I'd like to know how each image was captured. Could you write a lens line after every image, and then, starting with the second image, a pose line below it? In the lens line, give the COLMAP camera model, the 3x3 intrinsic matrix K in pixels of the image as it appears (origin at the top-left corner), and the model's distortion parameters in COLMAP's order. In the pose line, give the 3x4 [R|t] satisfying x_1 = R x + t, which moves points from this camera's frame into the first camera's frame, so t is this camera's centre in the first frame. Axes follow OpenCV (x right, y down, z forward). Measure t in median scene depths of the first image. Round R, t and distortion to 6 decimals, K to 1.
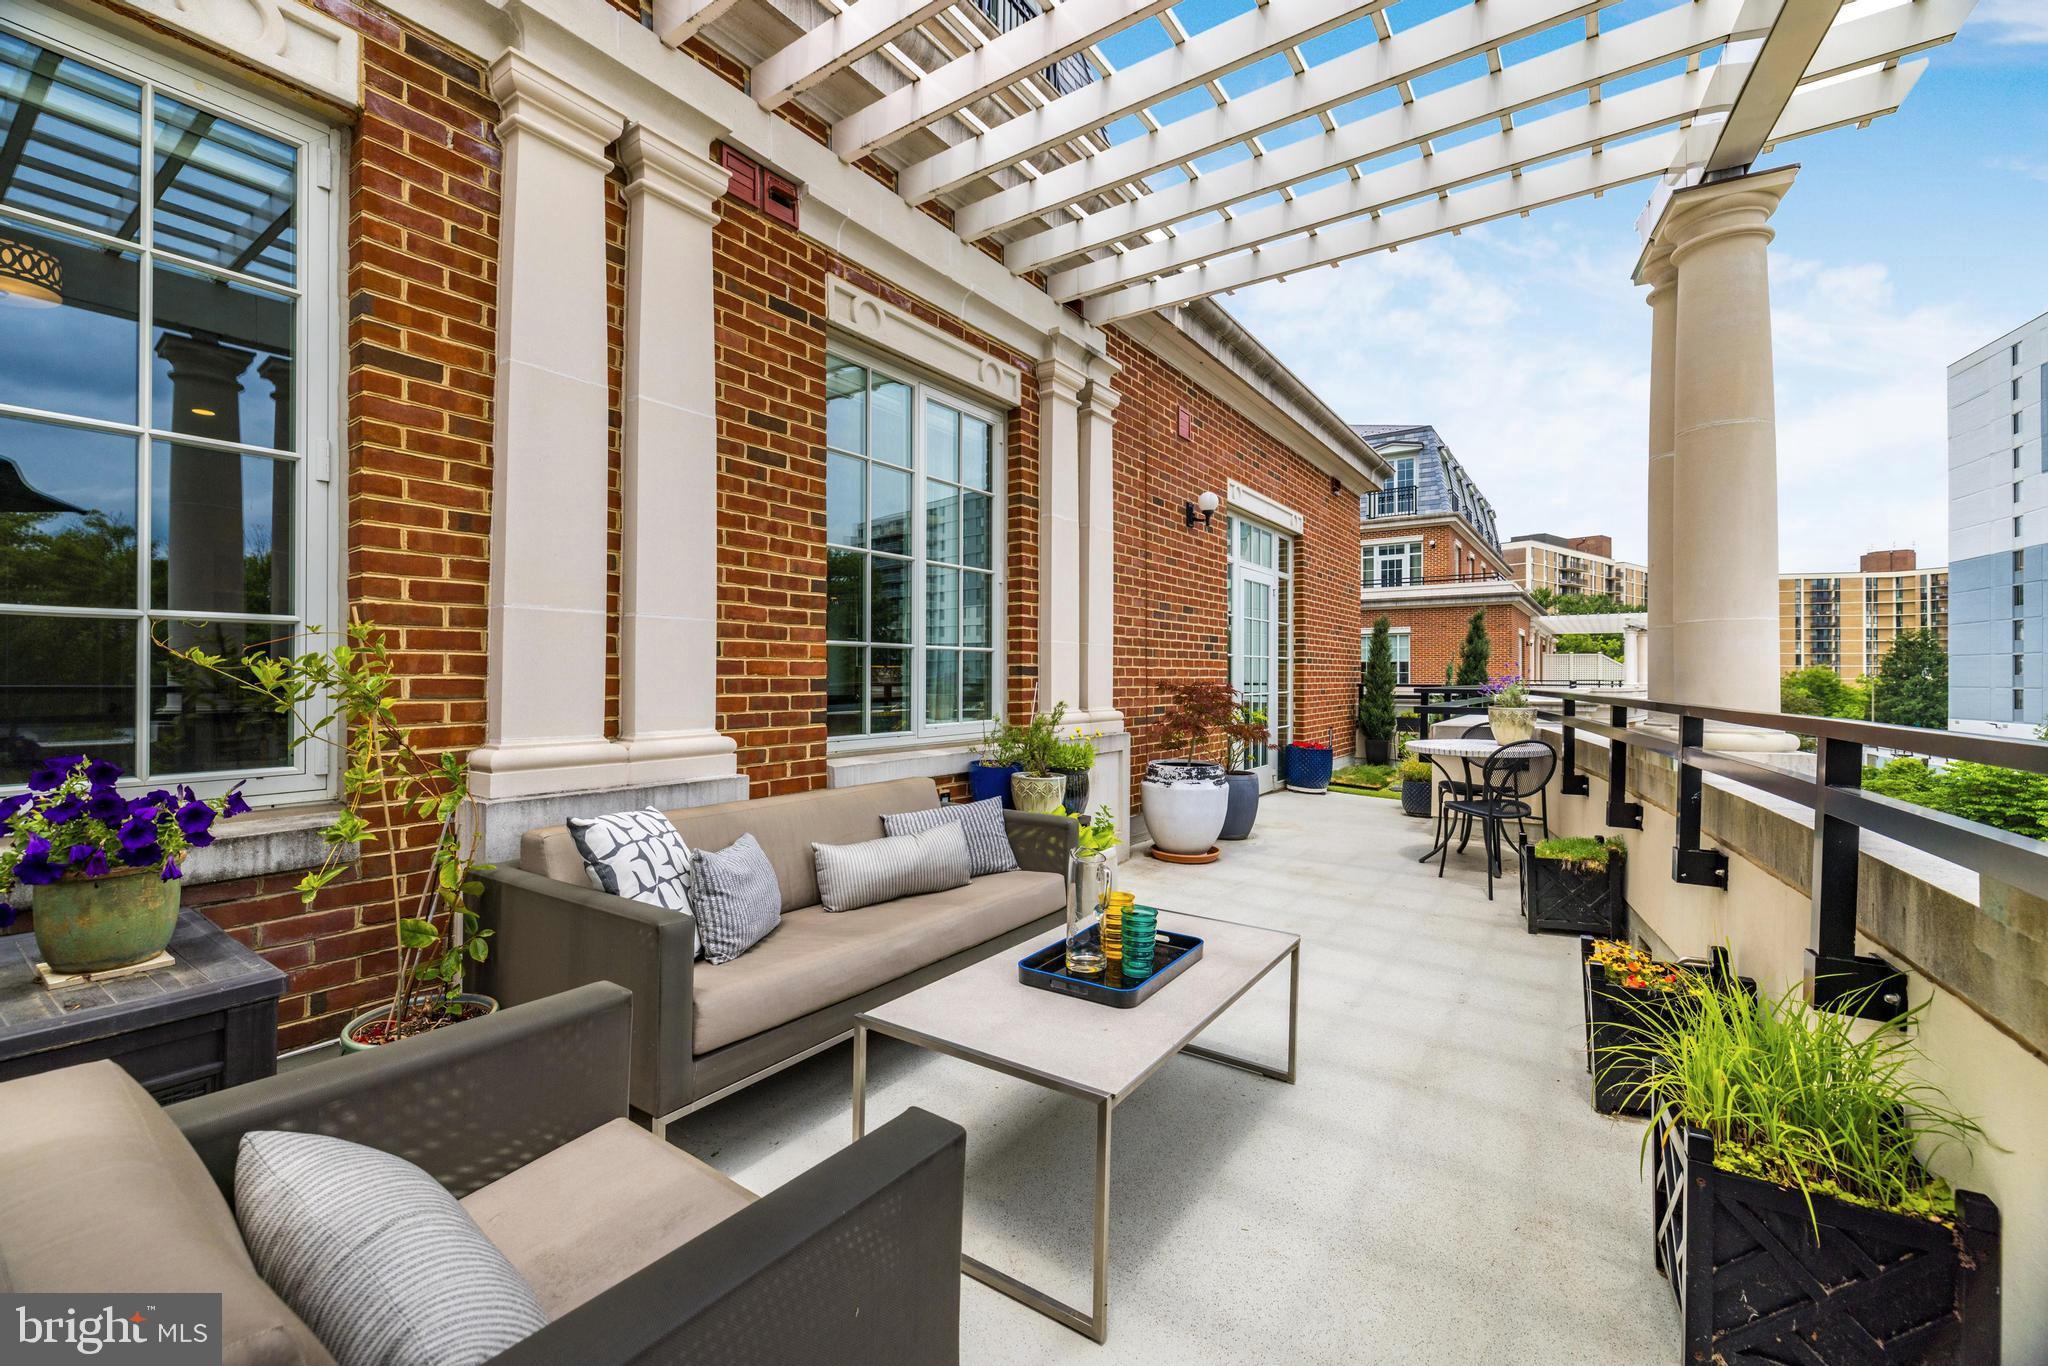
lens RADIAL K [[860.6, 0, 992.8], [0, 860.6, 678.2], [0, 0, 1]] dist [0.000403, 0.000004]
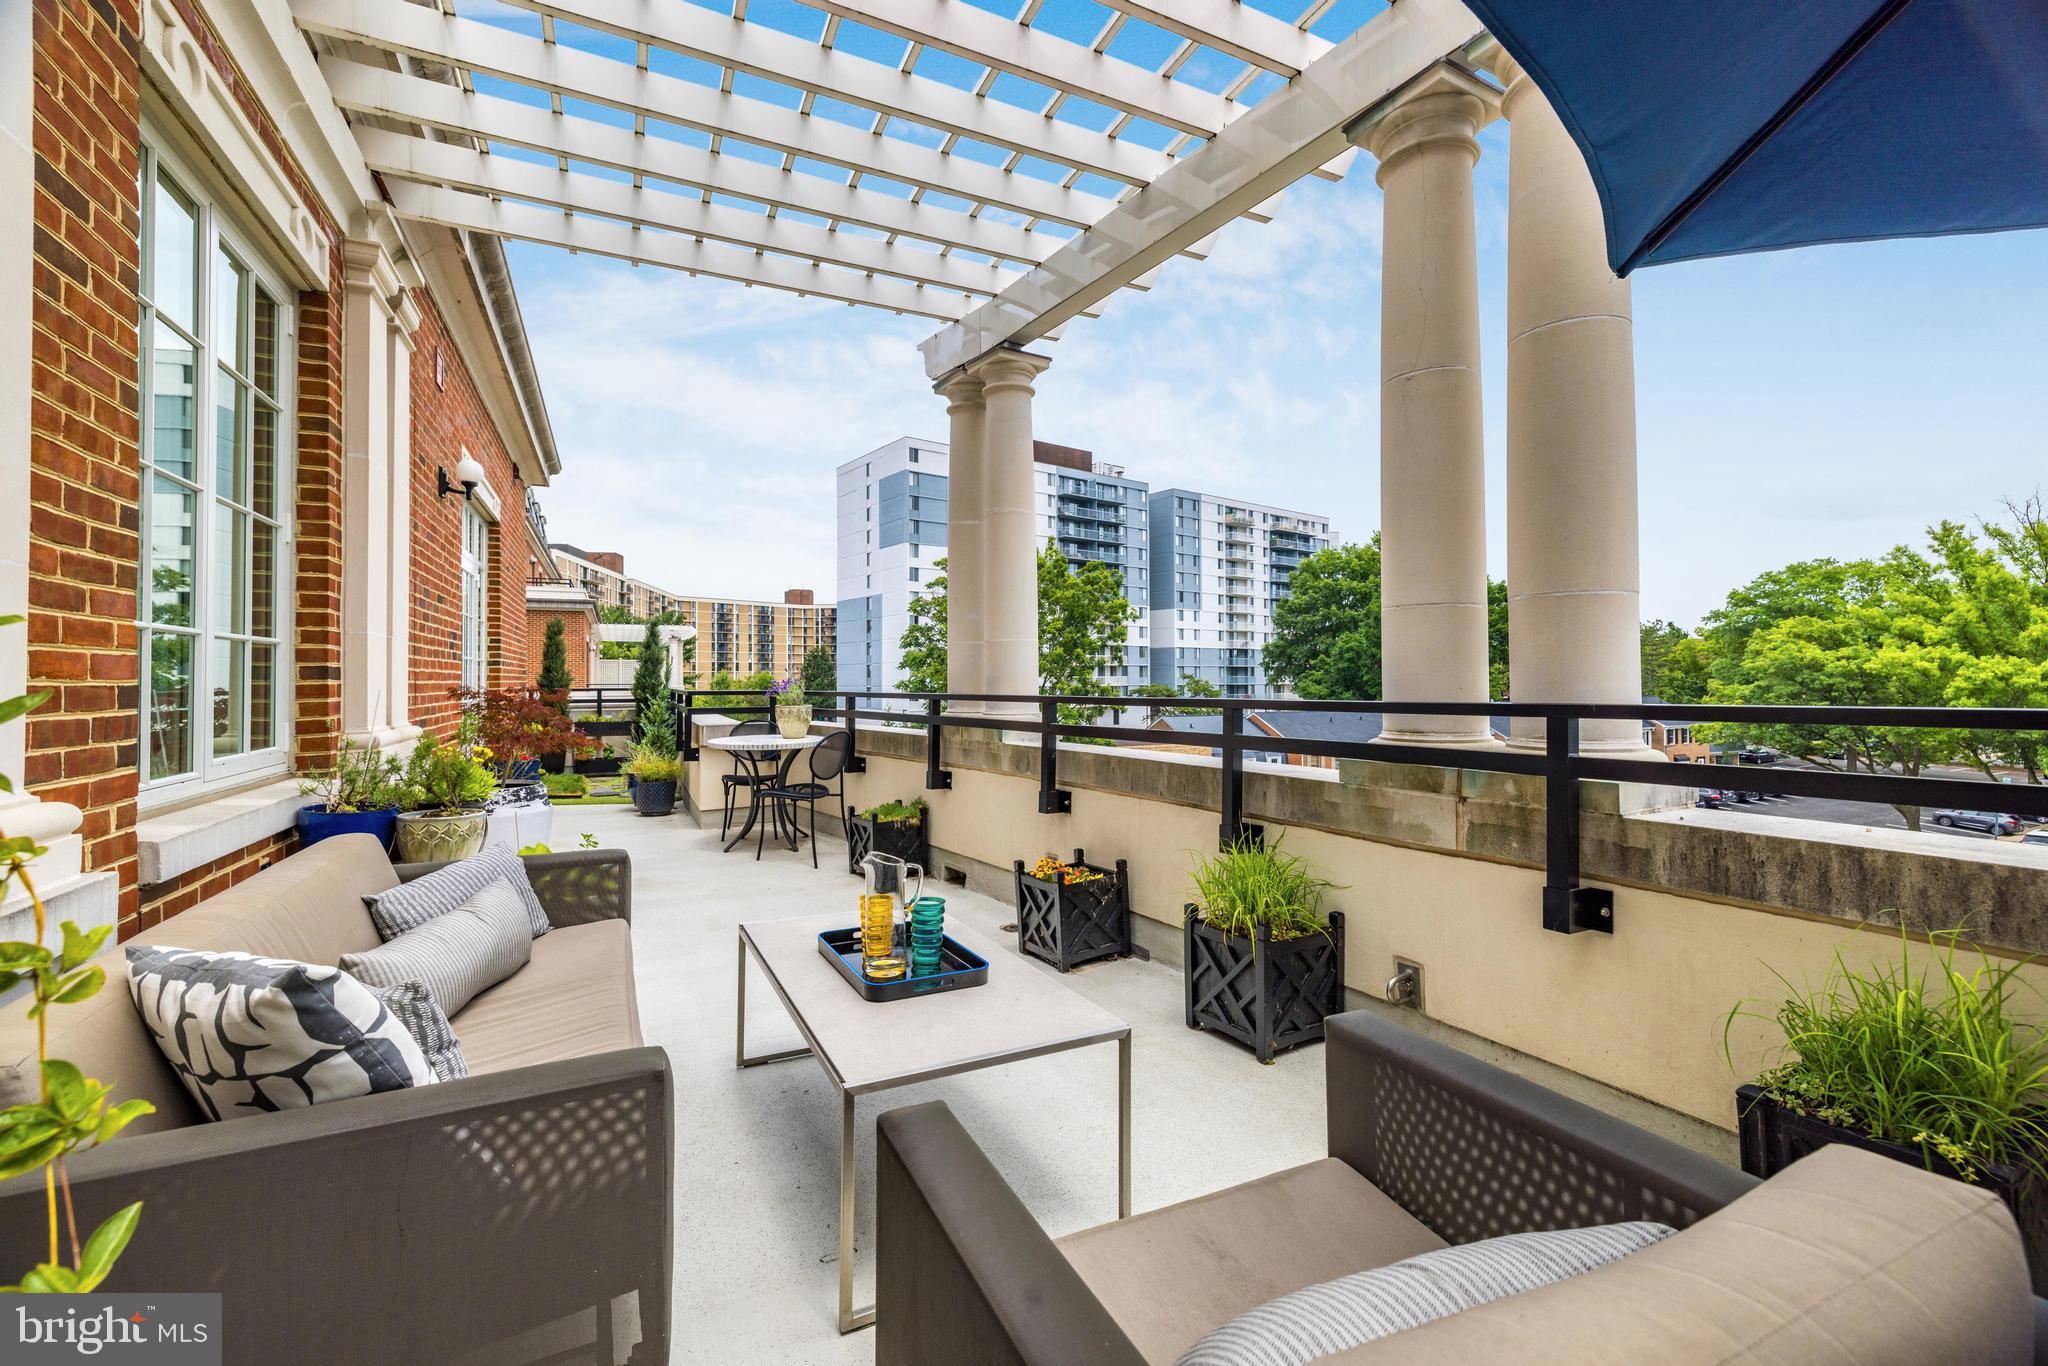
lens RADIAL K [[869.5, 0, 1020.8], [0, 869.5, 671.0], [0, 0, 1]] dist [-0.000117, 0.000397]
pose [[0.475515, 0.004286, 0.879697, -0.392202], [0.007919, 0.999927, -0.009152, 0.000852], [-0.879672, 0.011318, 0.475446, 0.217992]]
